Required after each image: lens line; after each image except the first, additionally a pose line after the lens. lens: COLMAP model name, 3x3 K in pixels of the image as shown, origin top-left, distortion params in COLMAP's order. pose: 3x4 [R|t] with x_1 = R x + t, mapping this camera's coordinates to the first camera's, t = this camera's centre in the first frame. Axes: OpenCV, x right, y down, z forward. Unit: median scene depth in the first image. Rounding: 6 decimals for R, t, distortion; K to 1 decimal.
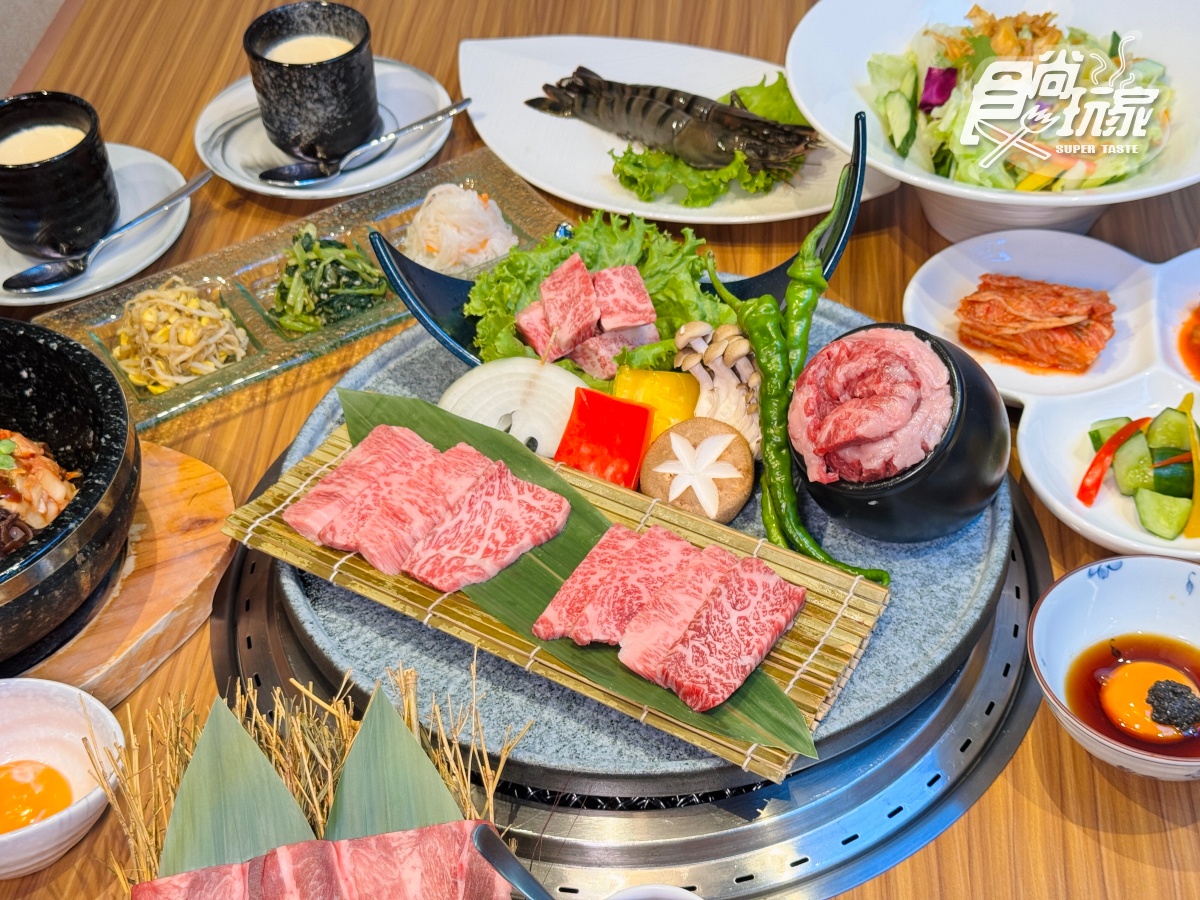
lens RADIAL K [[1716.7, 0, 600.0], [0, 1716.7, 450.0], [0, 0, 1]] dist [0.124840, -0.059347]
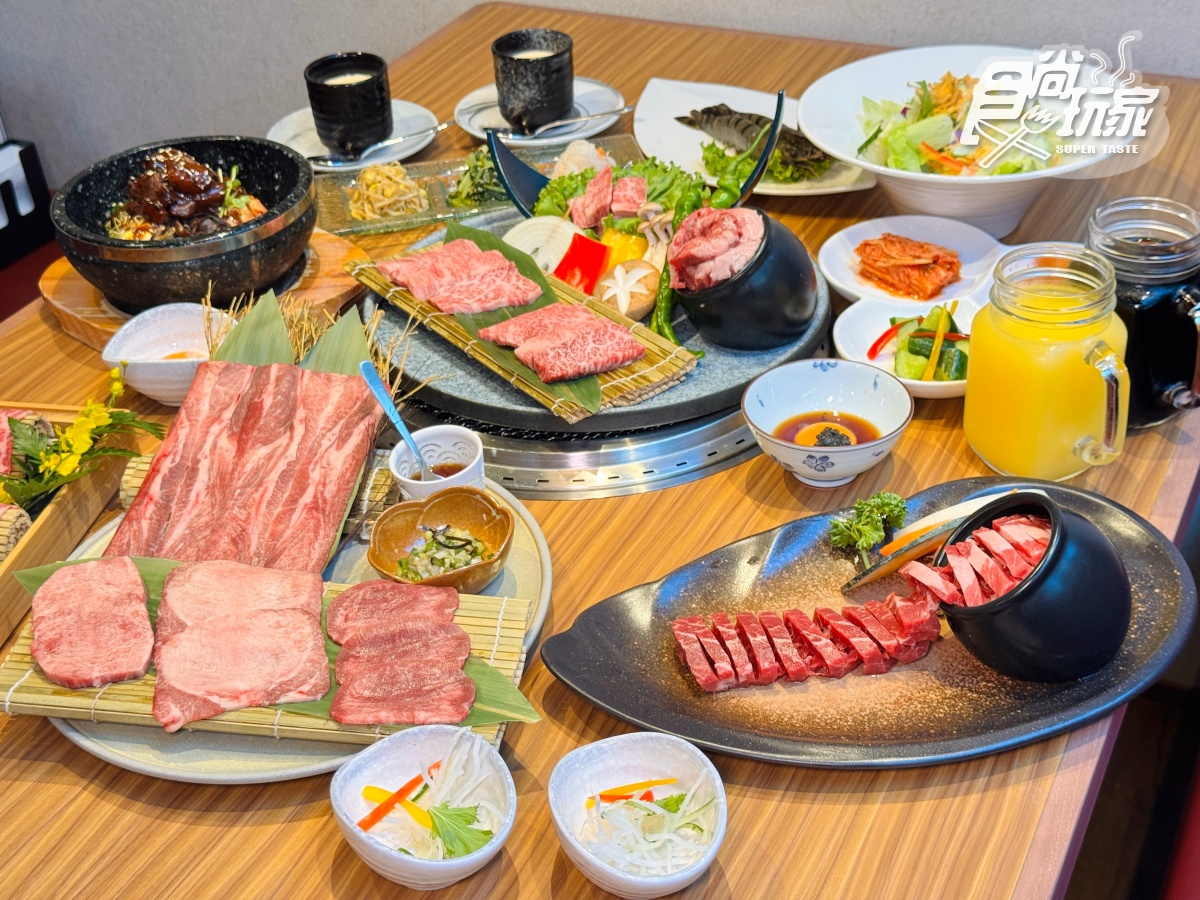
lens RADIAL K [[1716.7, 0, 600.0], [0, 1716.7, 450.0], [0, 0, 1]] dist [0.124840, -0.059347]
pose [[0.931481, 0.194098, -0.307682, 0.498582], [-0.237284, 0.965256, -0.109438, 0.303085], [0.275751, 0.174947, 0.945175, -0.428050]]
